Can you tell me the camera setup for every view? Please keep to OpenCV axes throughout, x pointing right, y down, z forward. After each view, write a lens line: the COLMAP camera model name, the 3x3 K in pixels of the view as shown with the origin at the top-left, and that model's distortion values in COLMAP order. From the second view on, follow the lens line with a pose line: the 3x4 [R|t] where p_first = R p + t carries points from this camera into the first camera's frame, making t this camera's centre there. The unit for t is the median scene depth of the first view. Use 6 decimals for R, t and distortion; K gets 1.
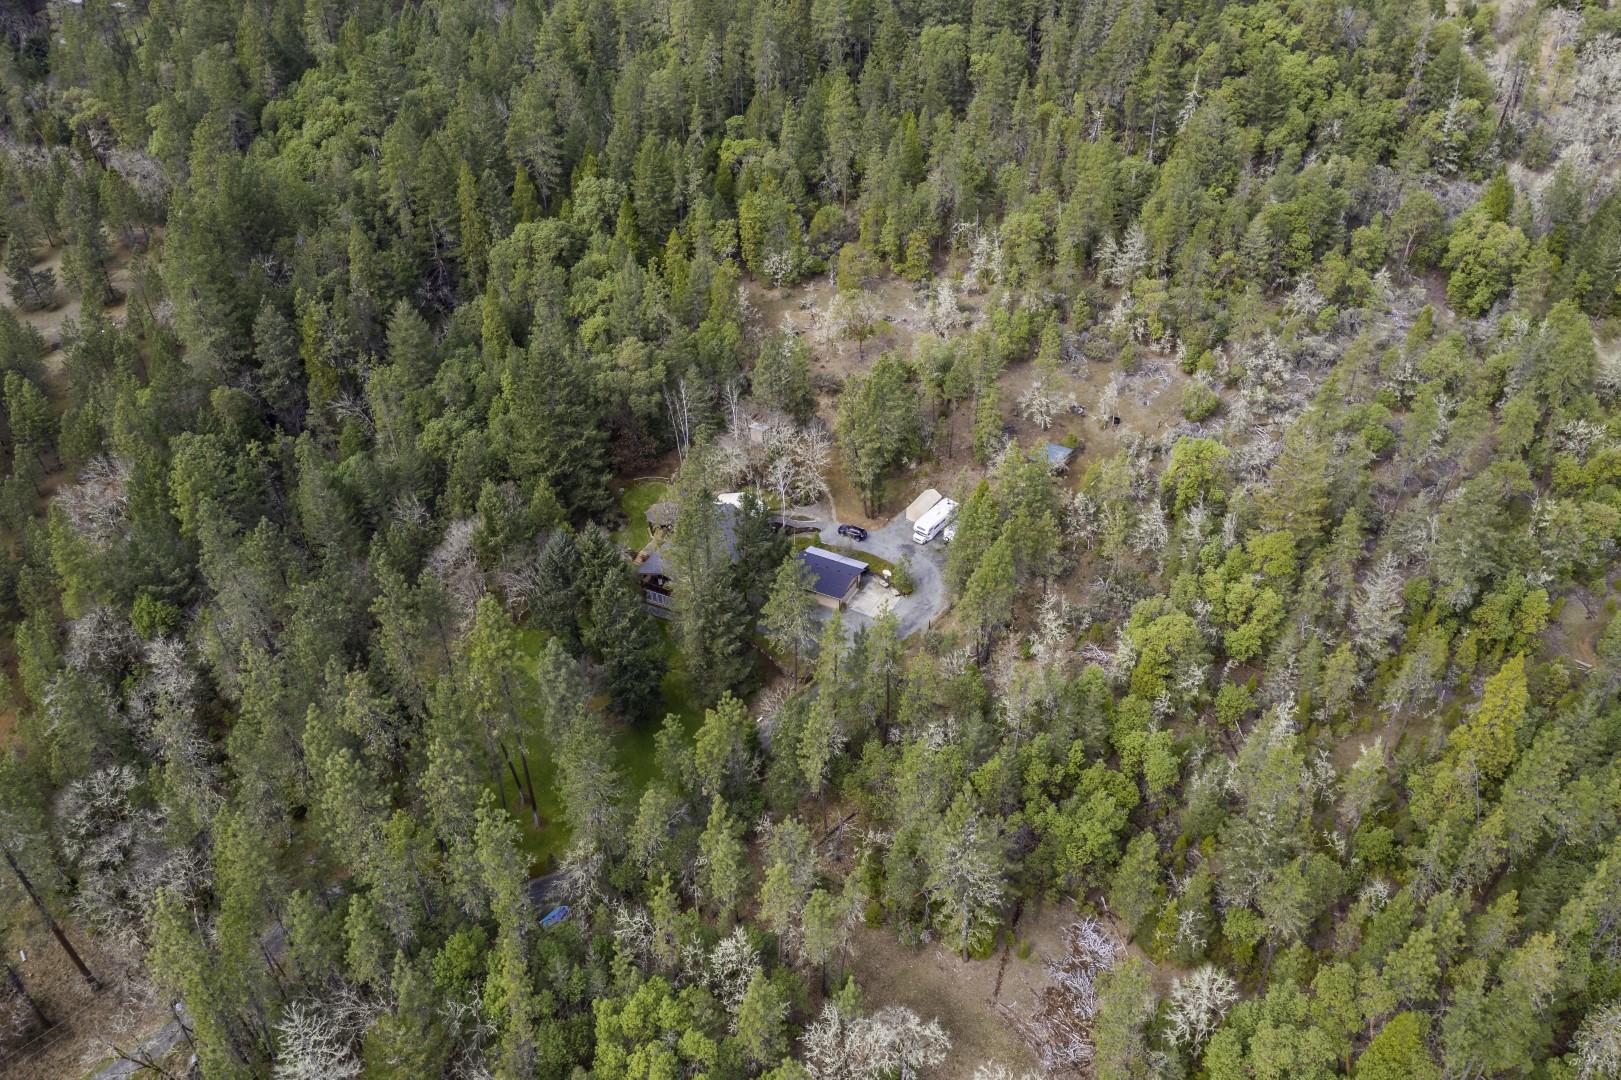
lens RADIAL K [[1281.2, 0, 806.3], [0, 1281.2, 540.5], [0, 0, 1]] dist [-0.022984, 0.001701]
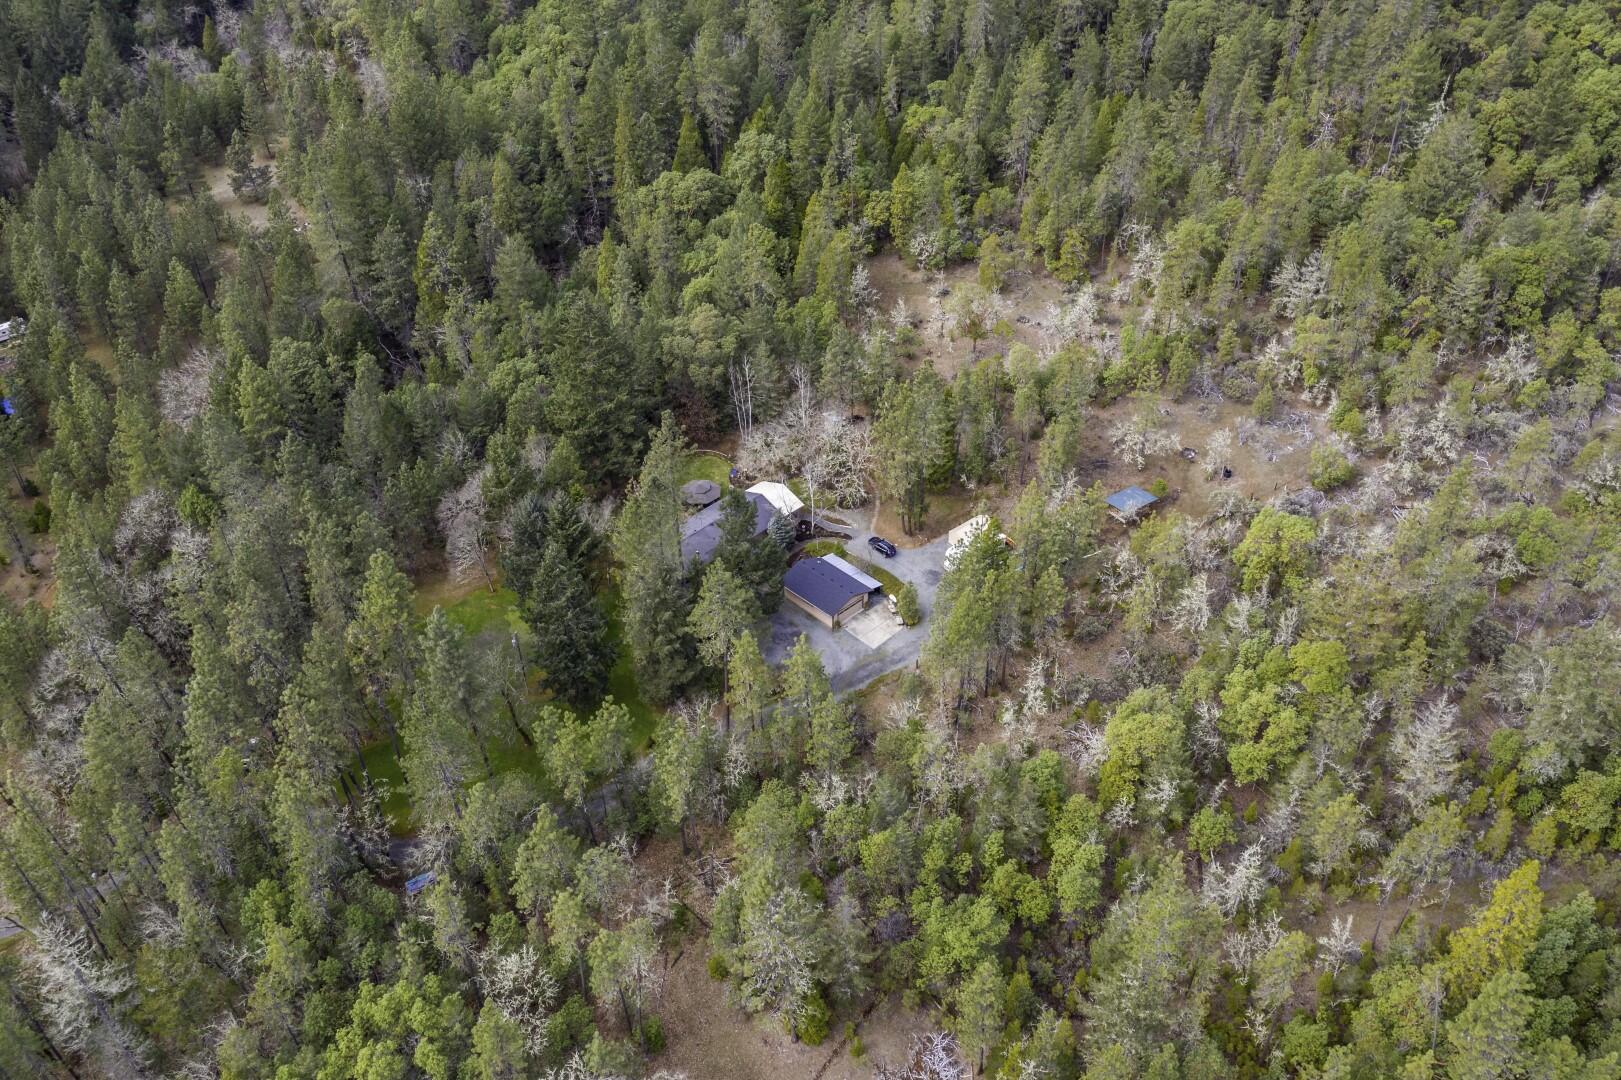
lens RADIAL K [[1281.2, 0, 806.3], [0, 1281.2, 540.5], [0, 0, 1]] dist [-0.022984, 0.001701]
pose [[0.950648, 0.180703, -0.252221, 0.186921], [-0.171362, 0.983457, 0.058713, -0.048015], [0.258658, -0.012594, 0.965887, 0.080782]]
